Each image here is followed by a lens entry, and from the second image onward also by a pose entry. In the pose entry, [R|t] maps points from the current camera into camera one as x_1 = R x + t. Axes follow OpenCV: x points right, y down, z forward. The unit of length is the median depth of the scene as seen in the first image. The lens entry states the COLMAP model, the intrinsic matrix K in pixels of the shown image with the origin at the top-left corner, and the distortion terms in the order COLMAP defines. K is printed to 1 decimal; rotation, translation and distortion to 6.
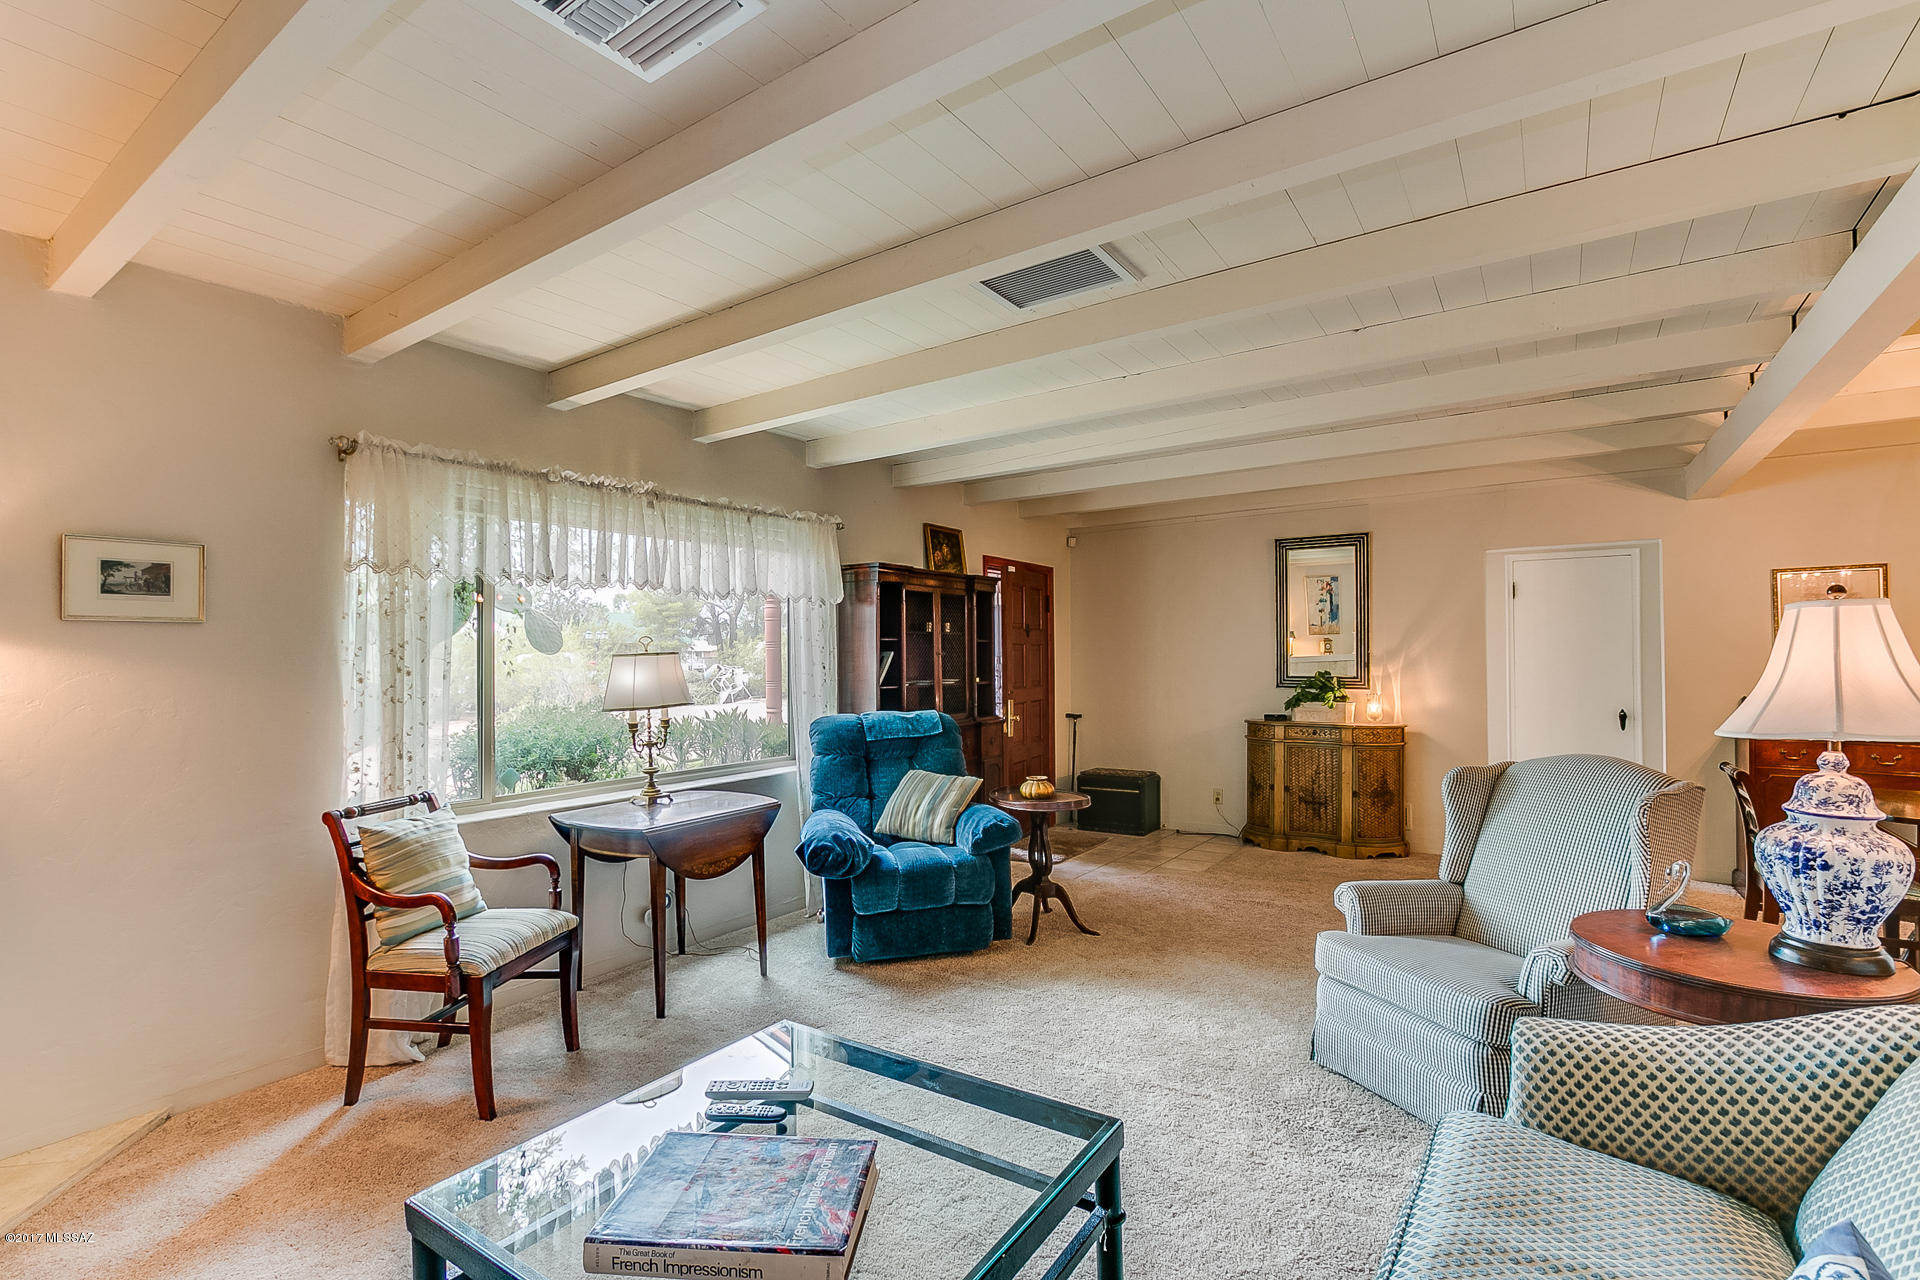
lens RADIAL K [[900.2, 0, 913.2], [0, 900.2, 630.7], [0, 0, 1]] dist [-0.020384, 0.005913]
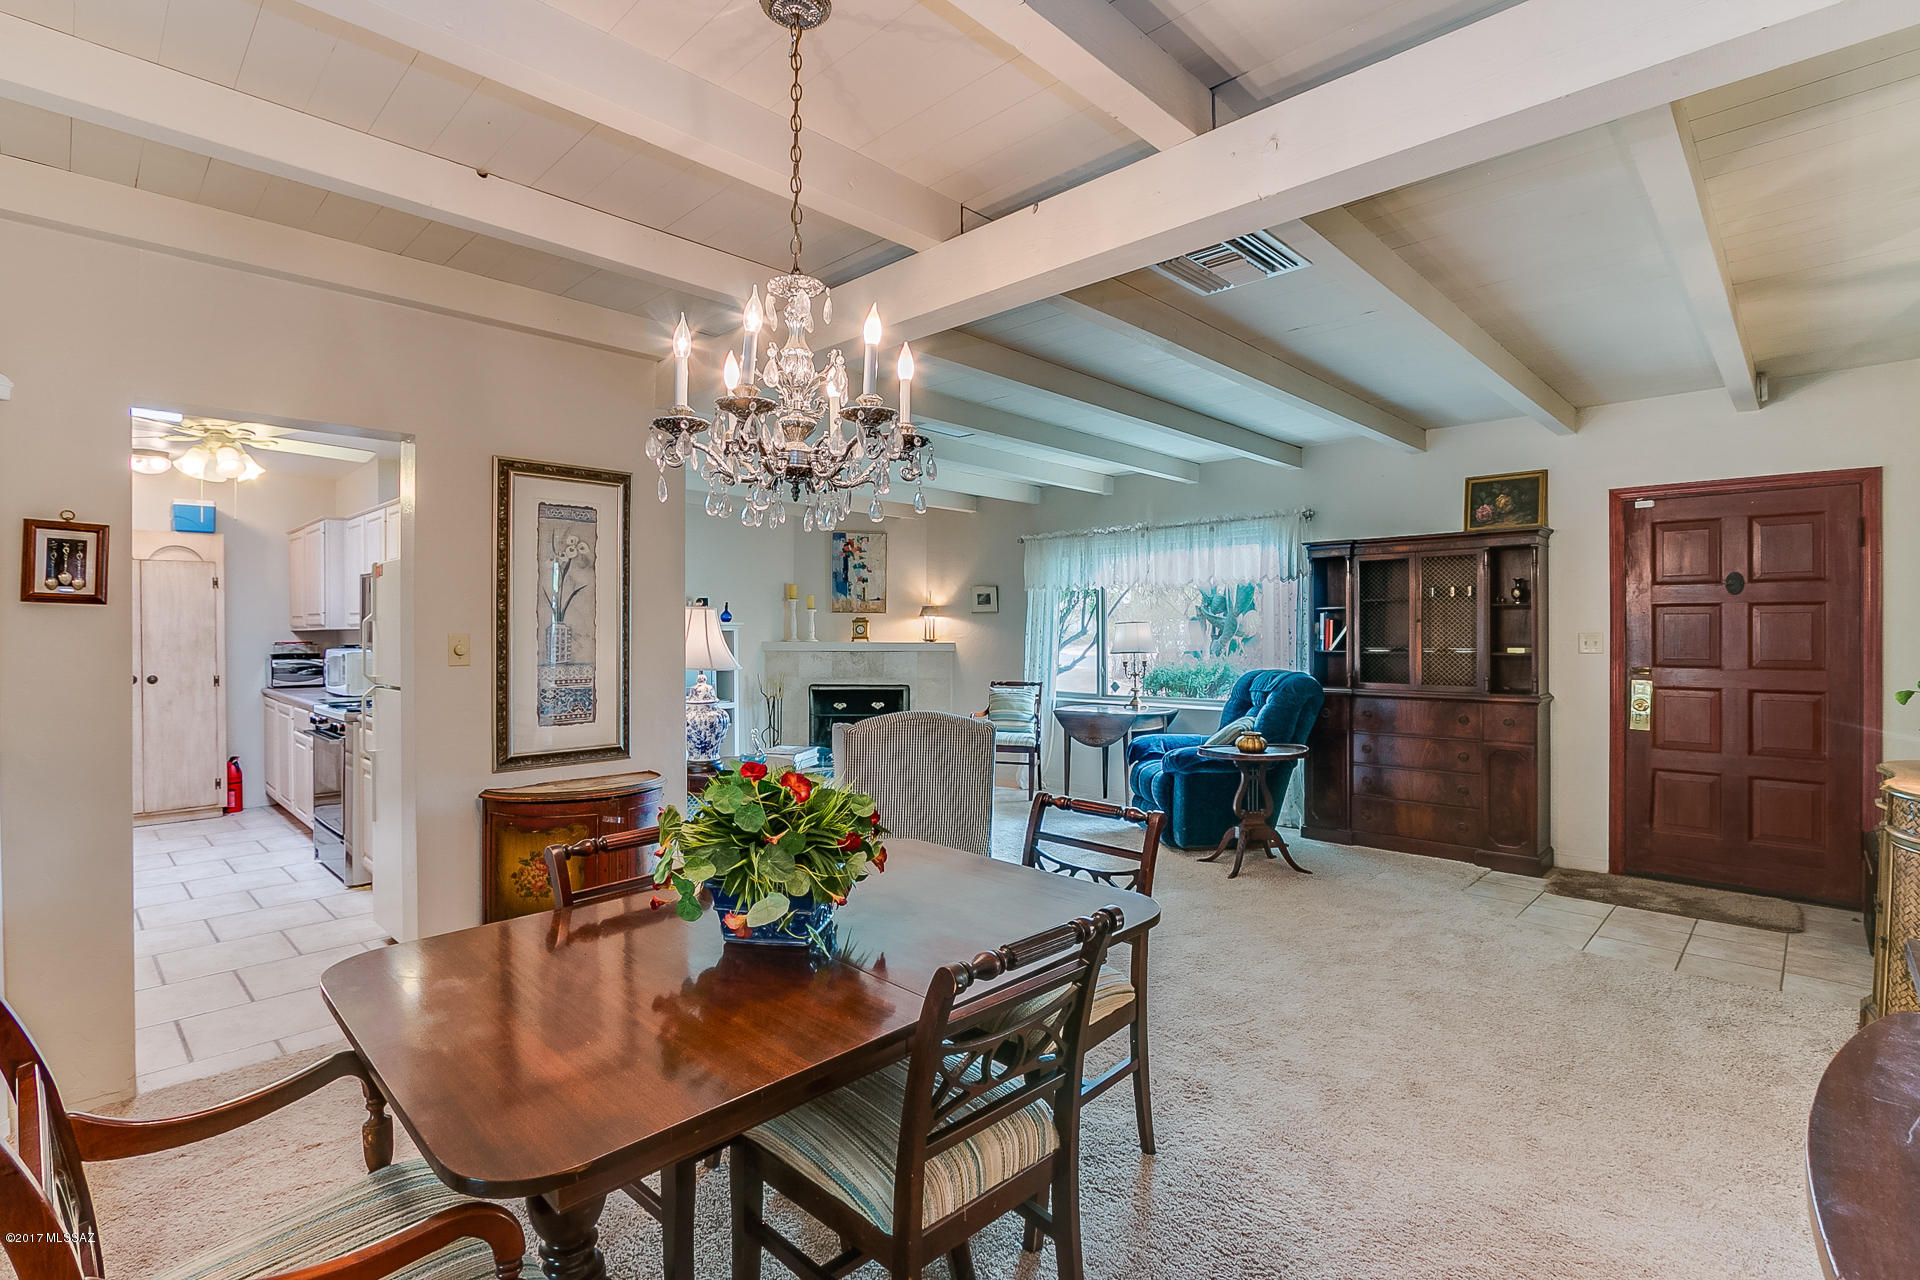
lens RADIAL K [[900.2, 0, 930.4], [0, 900.2, 633.4], [0, 0, 1]] dist [-0.020384, 0.005913]
pose [[-0.180889, 0.014407, -0.983398, 1.009965], [0.033819, 0.999393, 0.008421, 0.012194], [0.982922, -0.031734, -0.181266, 0.626791]]
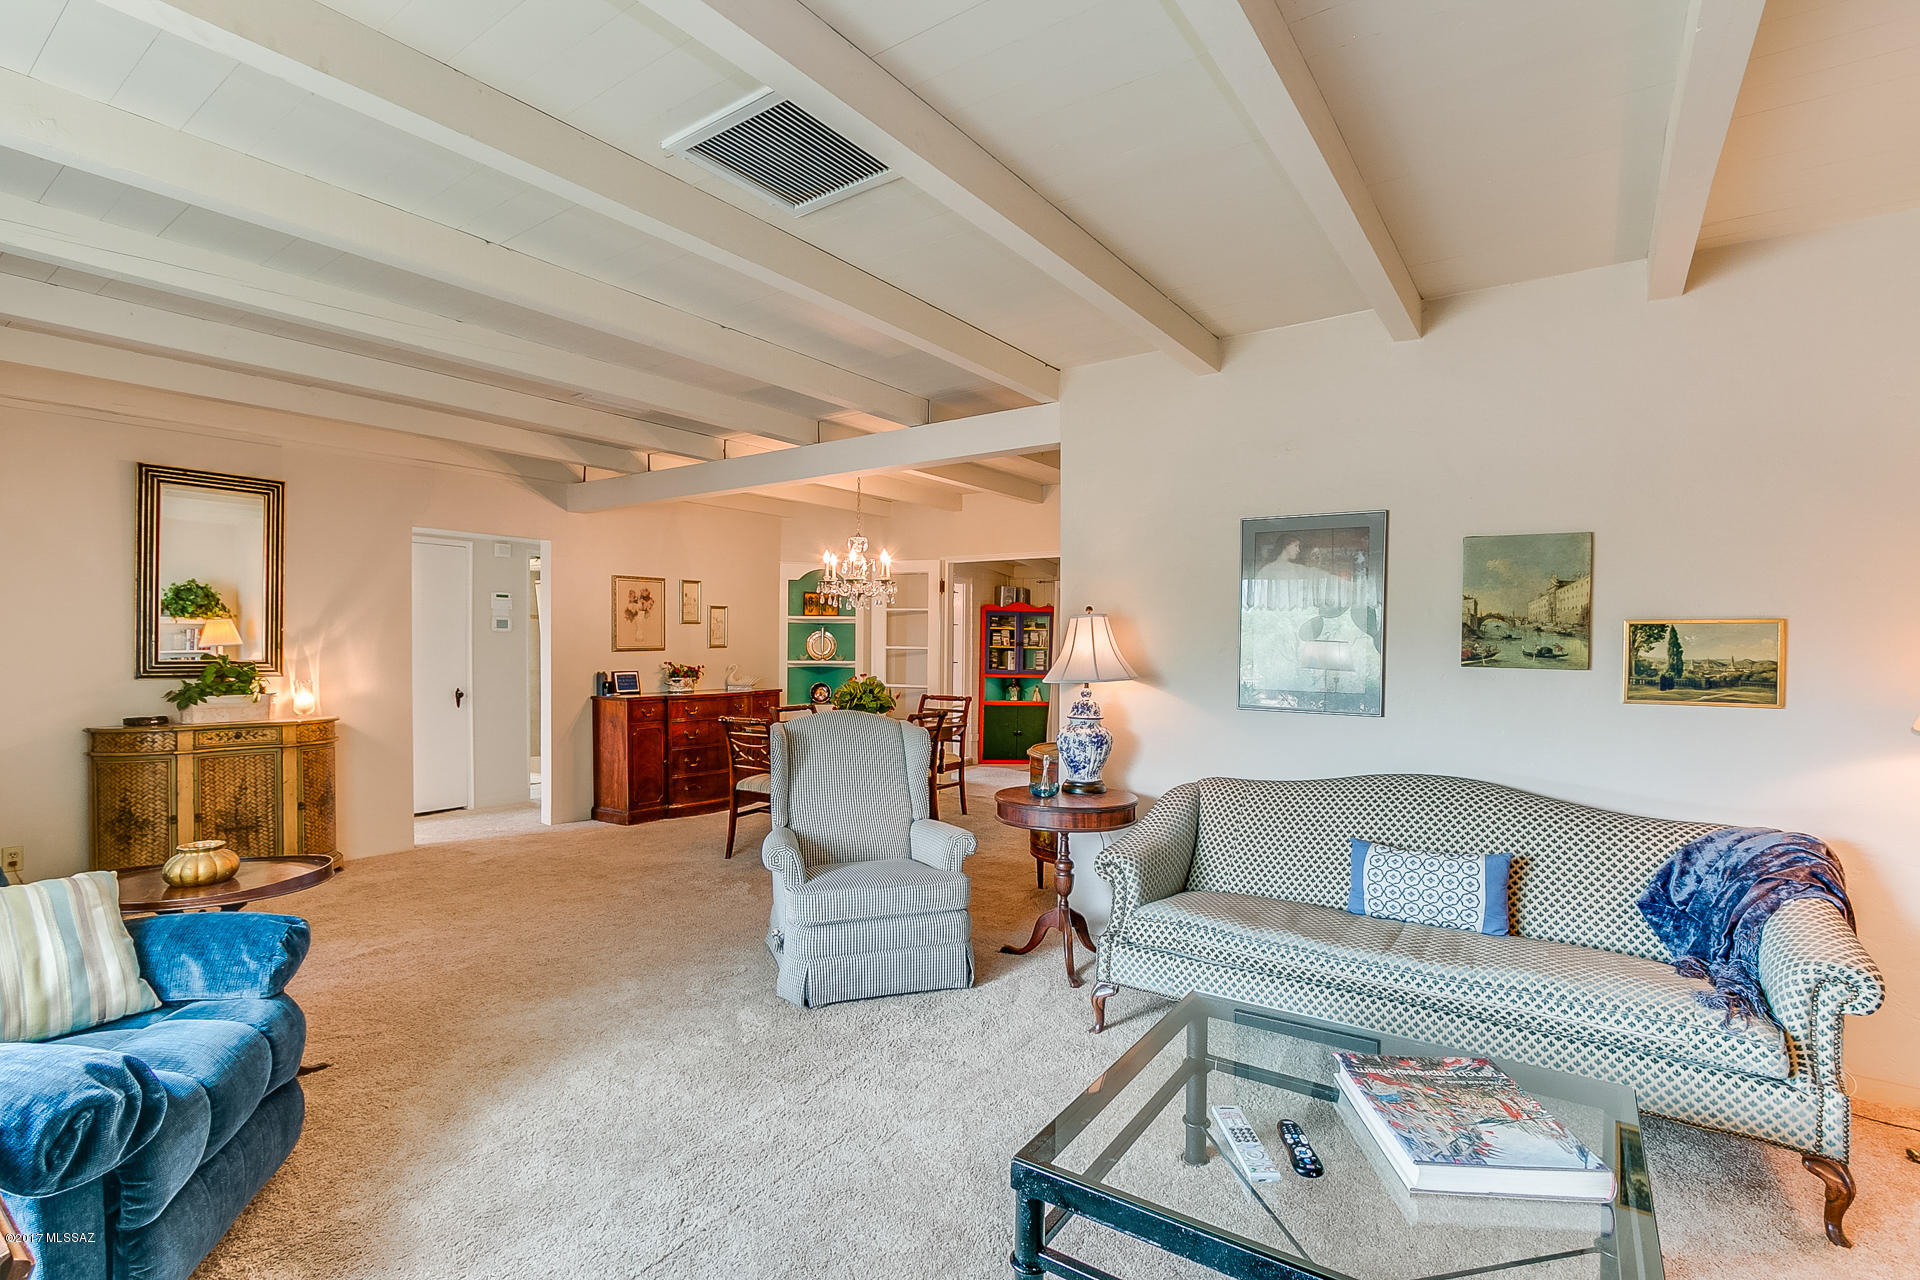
lens RADIAL K [[900.2, 0, 965.1], [0, 900.2, 650.2], [0, 0, 1]] dist [-0.020384, 0.005913]
pose [[-0.014346, 0.000653, 0.999897, -0.317490], [-0.036787, 0.999322, -0.001181, 0.021156], [-0.999220, -0.036800, -0.014312, 0.417139]]
